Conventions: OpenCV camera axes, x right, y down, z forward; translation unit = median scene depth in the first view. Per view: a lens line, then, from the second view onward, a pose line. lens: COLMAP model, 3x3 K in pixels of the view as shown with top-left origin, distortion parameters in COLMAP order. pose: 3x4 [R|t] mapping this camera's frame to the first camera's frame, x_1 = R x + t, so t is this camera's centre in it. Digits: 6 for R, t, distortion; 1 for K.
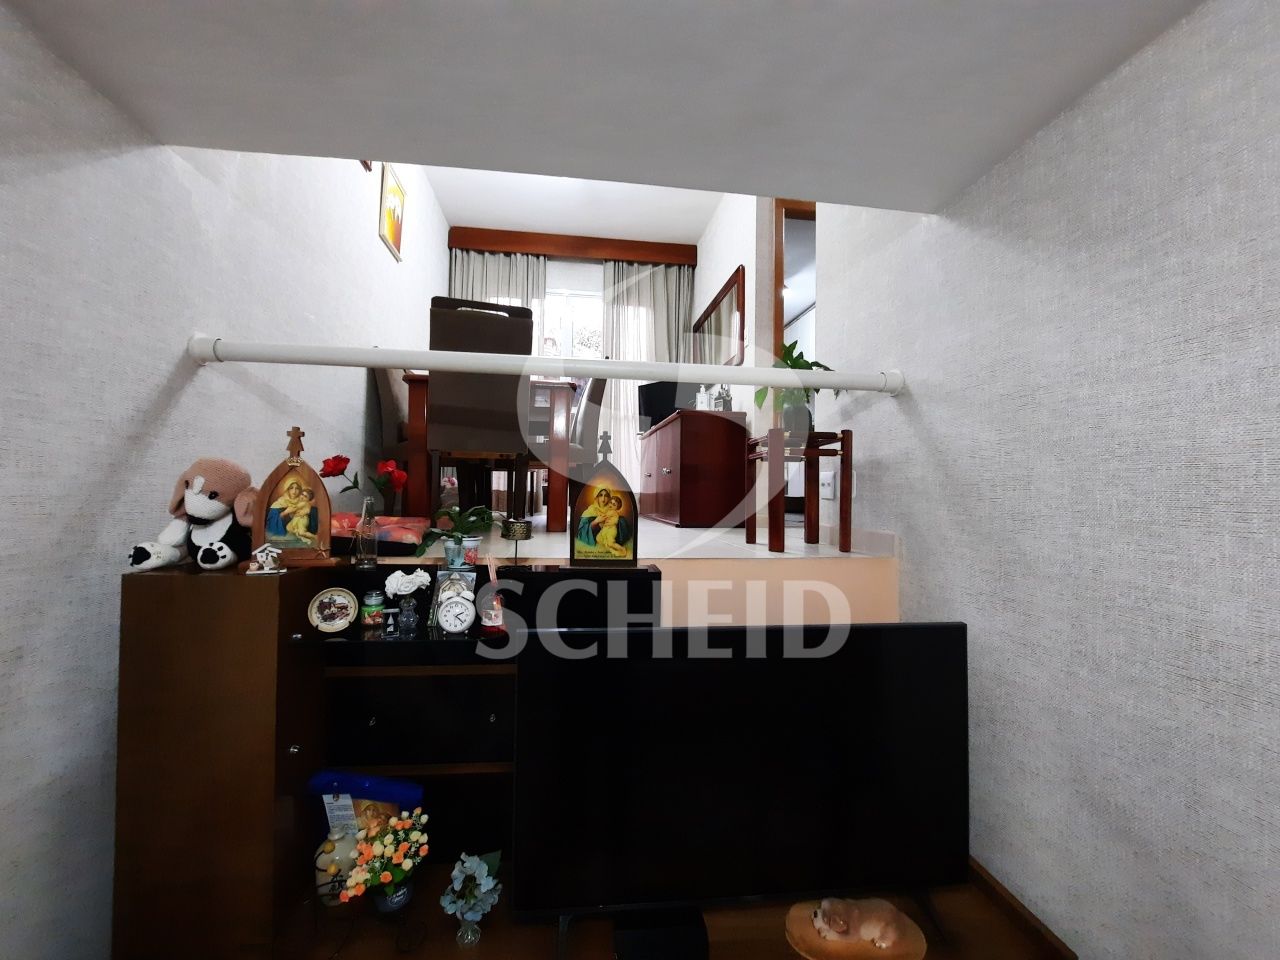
lens RADIAL K [[511.8, 0, 636.1], [0, 511.8, 480.0], [0, 0, 1]] dist [-0.021288, 0.001051]
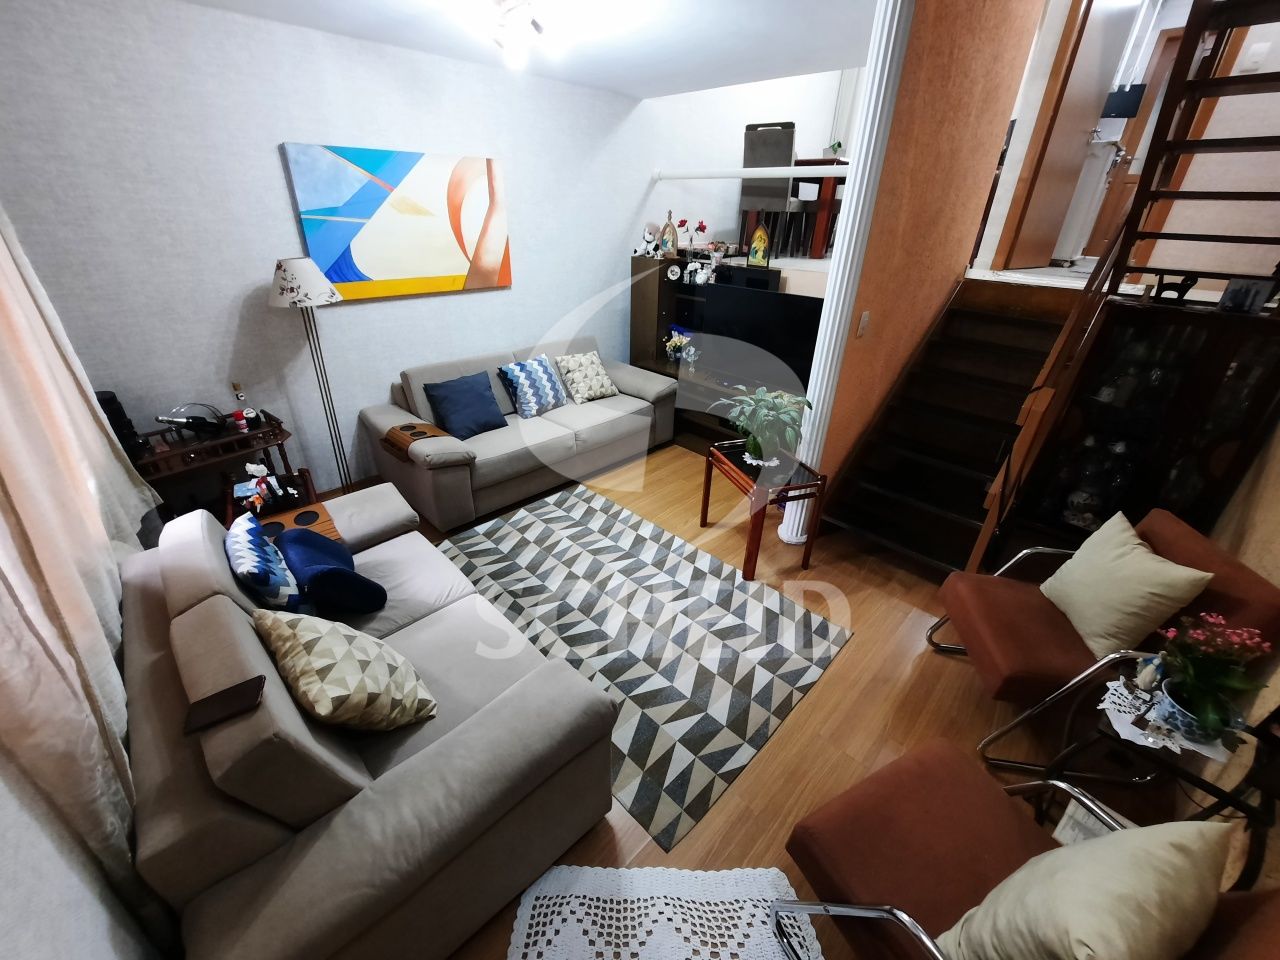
lens RADIAL K [[511.8, 0, 633.7], [0, 511.8, 482.4], [0, 0, 1]] dist [-0.021288, 0.001051]
pose [[0.608180, 0.371009, -0.701761, 1.998550], [0.012829, 0.879345, 0.476013, -0.123207], [0.793695, -0.298504, 0.530041, -1.323706]]
